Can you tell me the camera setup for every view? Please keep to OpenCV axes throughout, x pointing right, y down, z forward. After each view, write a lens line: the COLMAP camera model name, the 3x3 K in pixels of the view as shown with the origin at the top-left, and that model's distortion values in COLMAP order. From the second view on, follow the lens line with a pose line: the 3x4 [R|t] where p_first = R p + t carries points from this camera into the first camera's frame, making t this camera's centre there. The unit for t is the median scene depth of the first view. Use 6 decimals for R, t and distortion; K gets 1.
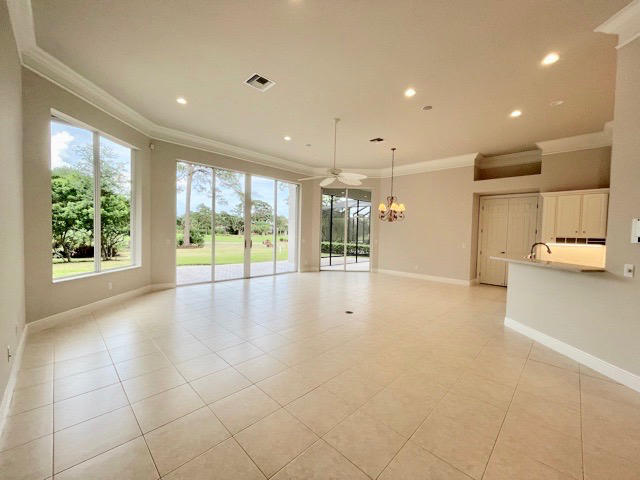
lens RADIAL K [[258.7, 0, 318.9], [0, 258.7, 239.5], [0, 0, 1]] dist [-0.001581, 0.000266]
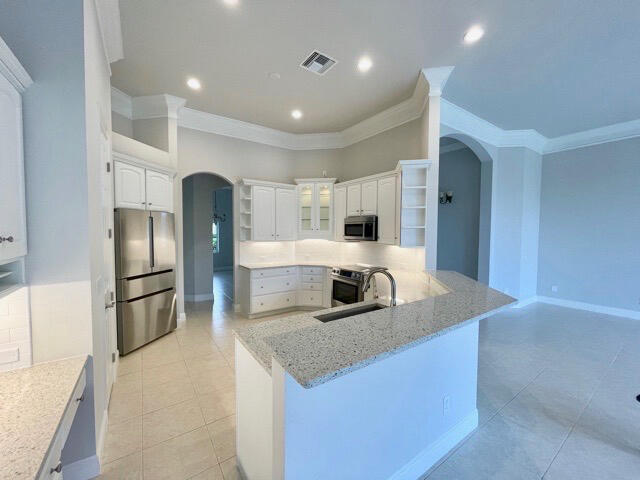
lens RADIAL K [[258.7, 0, 321.5], [0, 258.7, 241.2], [0, 0, 1]] dist [-0.001581, 0.000266]
pose [[-0.981513, -0.040371, 0.187092, 0.734187], [-0.026613, 0.996793, 0.075471, -0.053649], [-0.189539, 0.069096, -0.979439, 1.191982]]
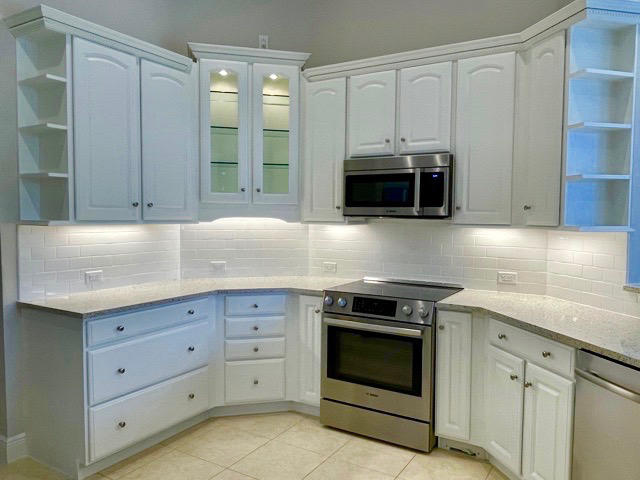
lens RADIAL K [[506.5, 0, 321.4], [0, 506.5, 244.9], [0, 0, 1]] dist [0.028215, -0.008595]
pose [[-0.973772, -0.020230, -0.226624, 1.011565], [-0.040000, 0.995748, 0.082985, -0.009739], [0.223981, 0.089873, -0.970441, 0.934993]]
